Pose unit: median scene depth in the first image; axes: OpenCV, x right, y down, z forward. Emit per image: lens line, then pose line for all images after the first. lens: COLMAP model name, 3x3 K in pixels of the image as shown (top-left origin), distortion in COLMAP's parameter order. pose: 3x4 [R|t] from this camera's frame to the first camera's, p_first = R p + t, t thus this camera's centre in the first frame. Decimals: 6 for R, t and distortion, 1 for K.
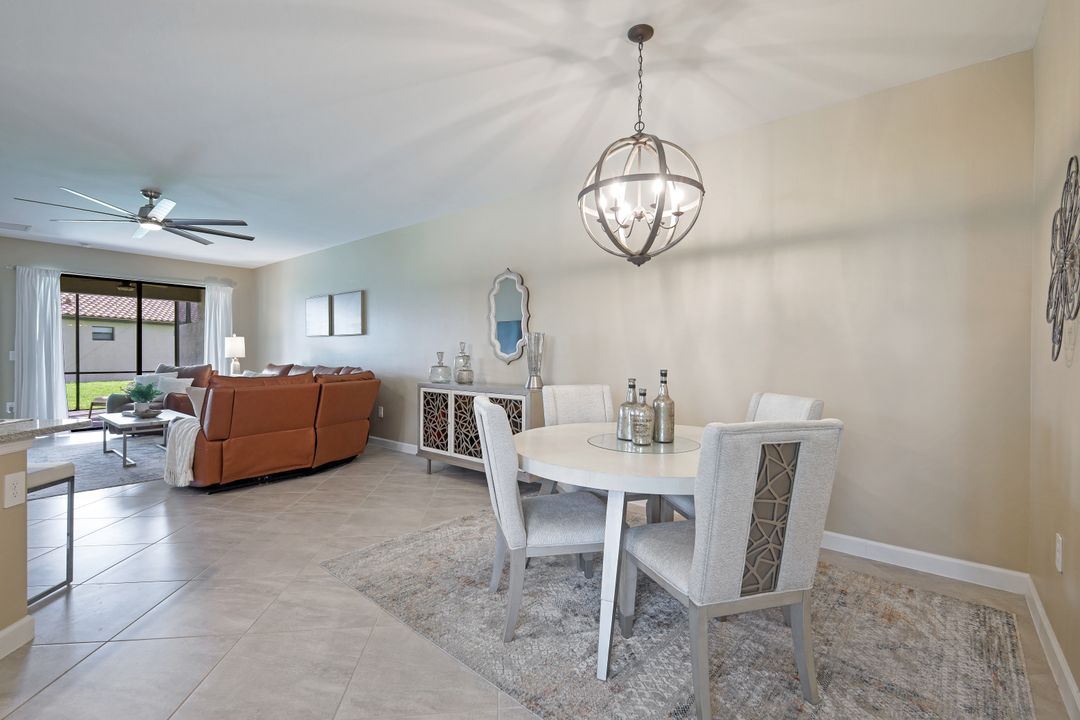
lens RADIAL K [[484.4, 0, 545.3], [0, 484.4, 352.0], [0, 0, 1]] dist [0.006549, -0.002954]
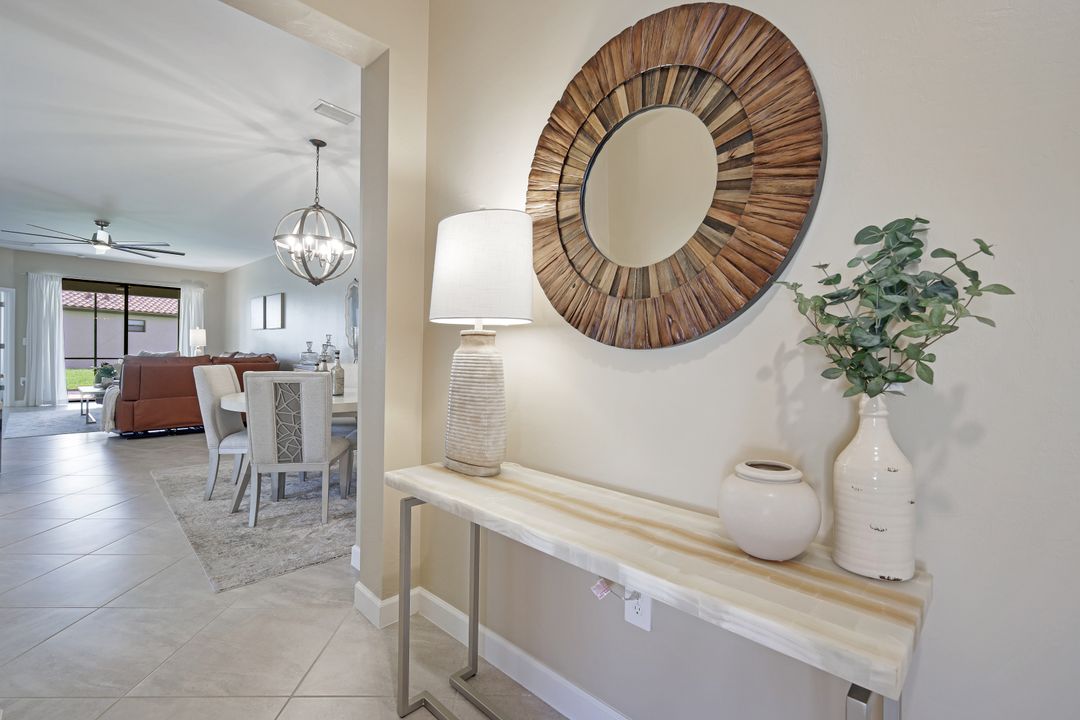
lens RADIAL K [[484.4, 0, 549.5], [0, 484.4, 353.8], [0, 0, 1]] dist [0.006549, -0.002954]
pose [[0.997984, 0.016569, -0.061261, 0.381198], [-0.016093, 0.999836, 0.008262, 0.007505], [0.061388, -0.007260, 0.998088, -0.208085]]
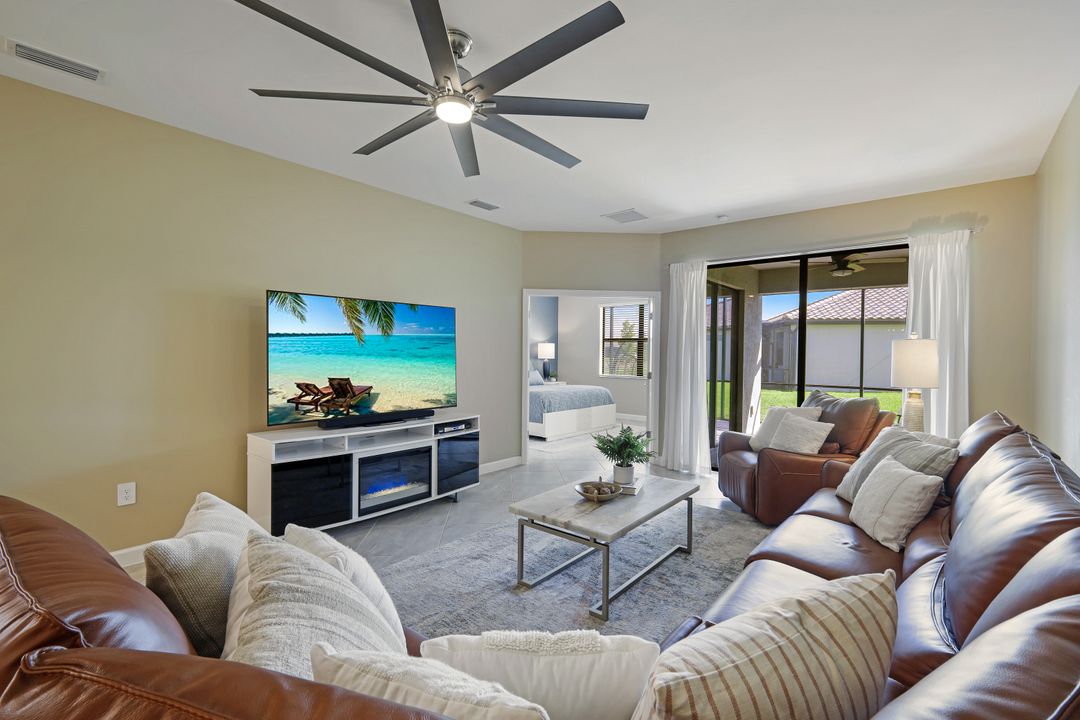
lens RADIAL K [[465.9, 0, 559.1], [0, 465.9, 341.9], [0, 0, 1]] dist [0.025254, 0.000090]
pose [[-0.011515, -0.019347, -0.999747, -0.257117], [-0.011711, 0.999747, -0.019212, -0.020515], [0.999865, 0.011486, -0.011739, 0.802082]]
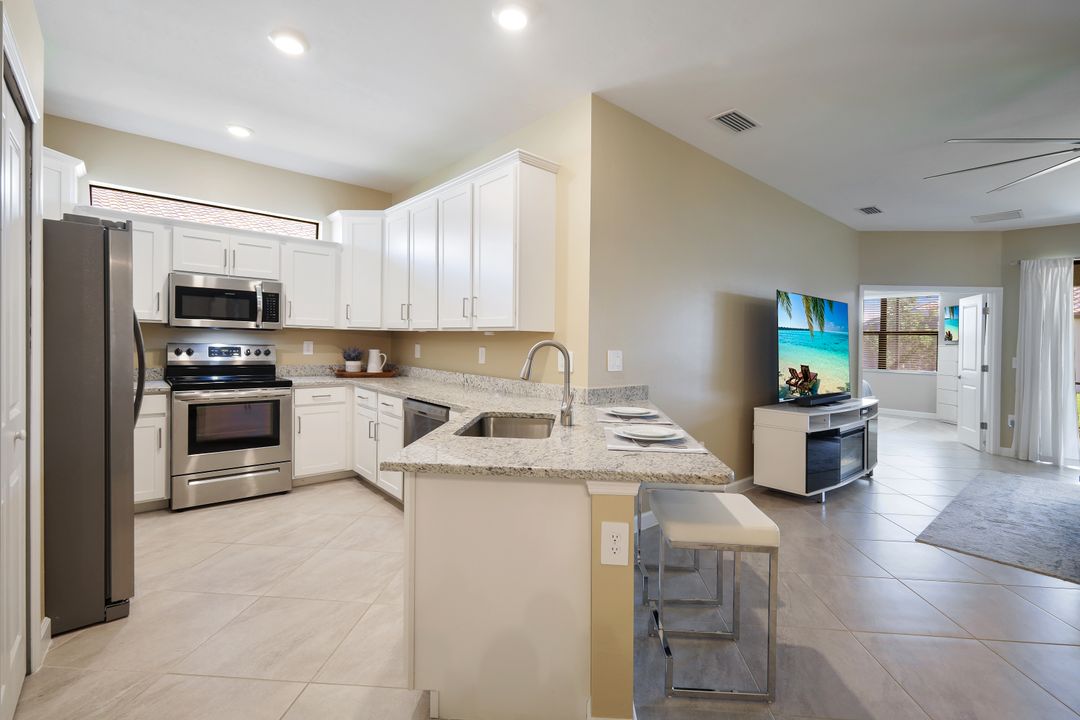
lens RADIAL K [[484.4, 0, 546.4], [0, 484.4, 345.1], [0, 0, 1]] dist [0.006549, -0.002954]
pose [[-0.158465, 0.000922, -0.987364, -0.084759], [-0.023932, 0.999702, 0.004775, -0.008140], [0.987074, 0.024387, -0.158396, 0.295644]]
